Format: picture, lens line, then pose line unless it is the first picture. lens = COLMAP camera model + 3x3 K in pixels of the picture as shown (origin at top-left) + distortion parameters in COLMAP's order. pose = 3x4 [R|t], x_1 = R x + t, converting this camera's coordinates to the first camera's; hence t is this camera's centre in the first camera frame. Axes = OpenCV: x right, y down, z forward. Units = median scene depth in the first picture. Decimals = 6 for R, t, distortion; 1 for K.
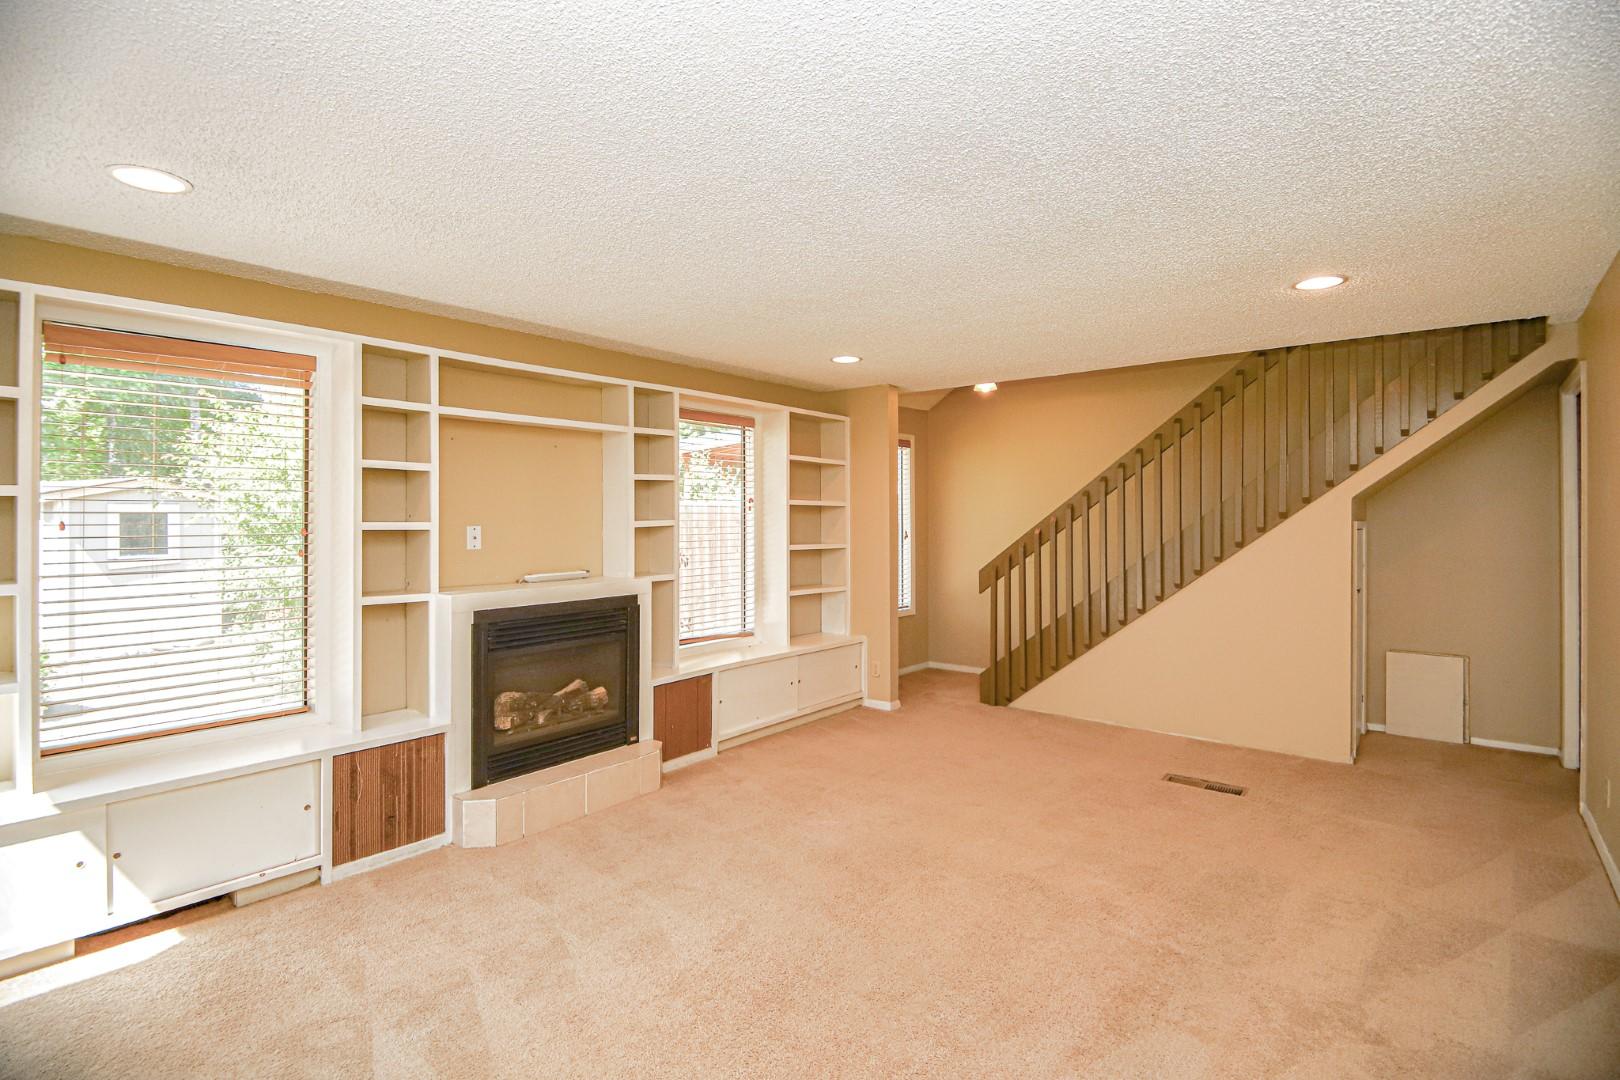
lens RADIAL K [[803.3, 0, 858.5], [0, 803.3, 508.7], [0, 0, 1]] dist [0.011048, -0.010493]
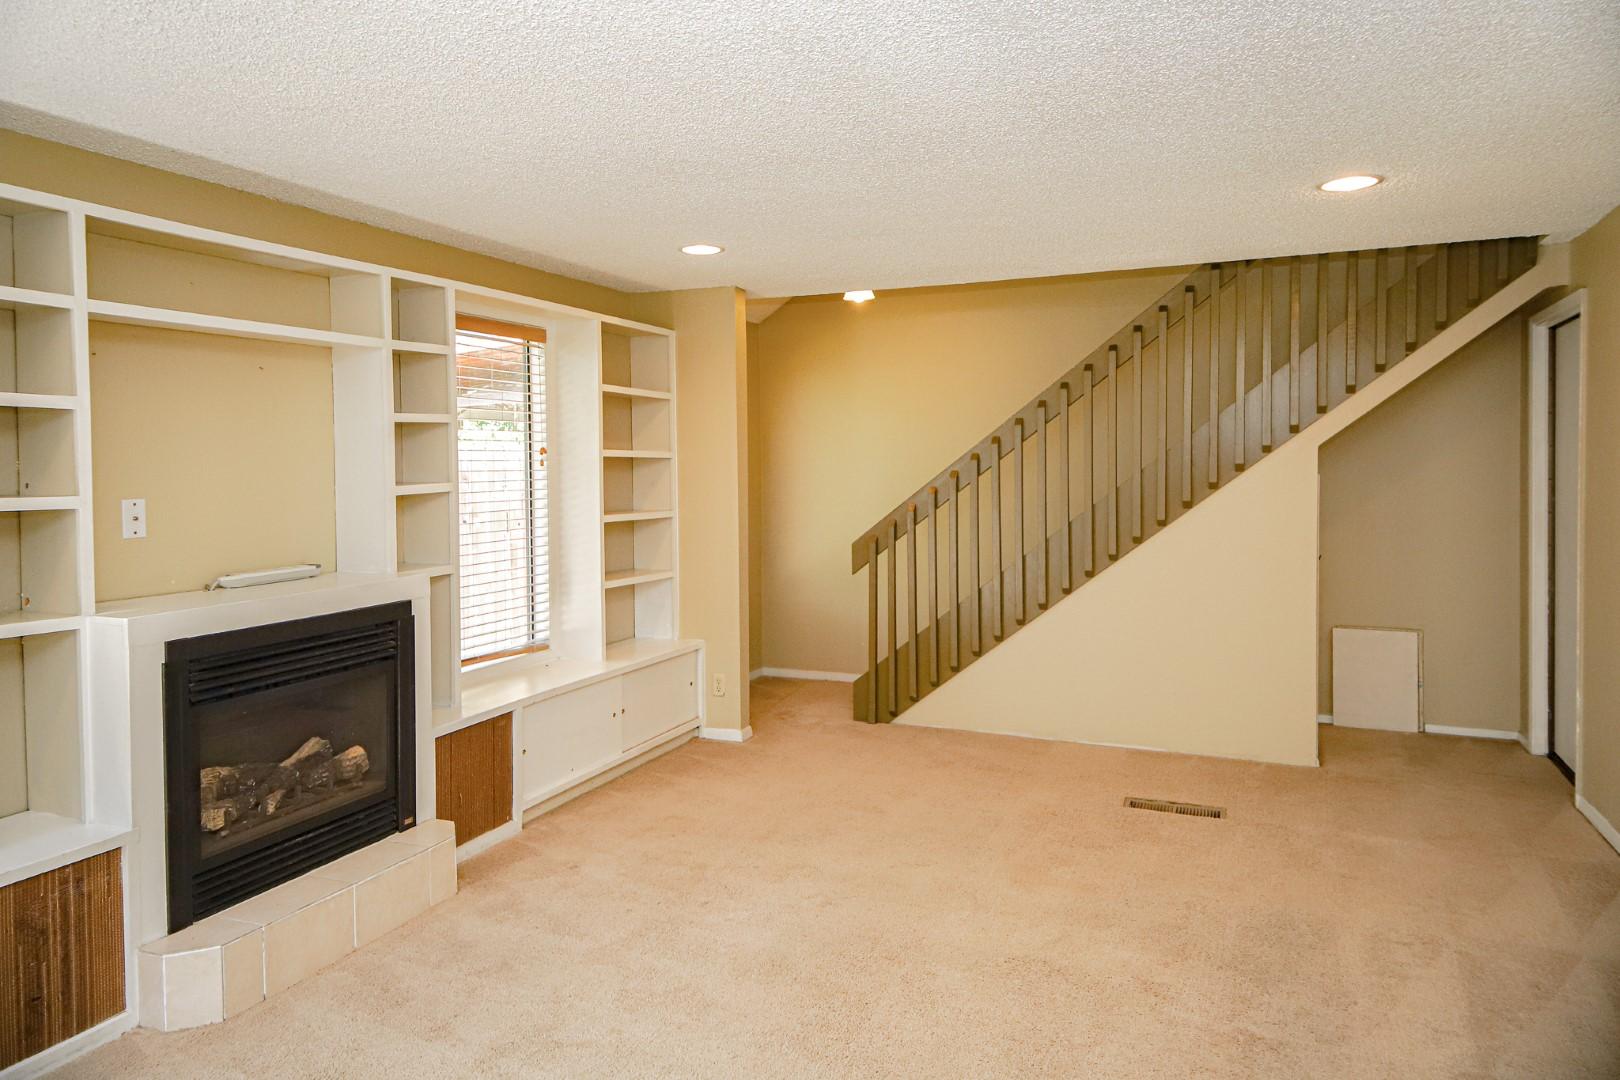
lens RADIAL K [[1078.0, 0, 845.9], [0, 1078.0, 479.2], [0, 0, 1]] dist [0.042673, -0.029709]
pose [[0.963713, -0.010749, 0.266725, -0.159324], [0.003765, 0.999637, 0.026683, -0.011791], [-0.266915, -0.024710, 0.963403, 0.059441]]
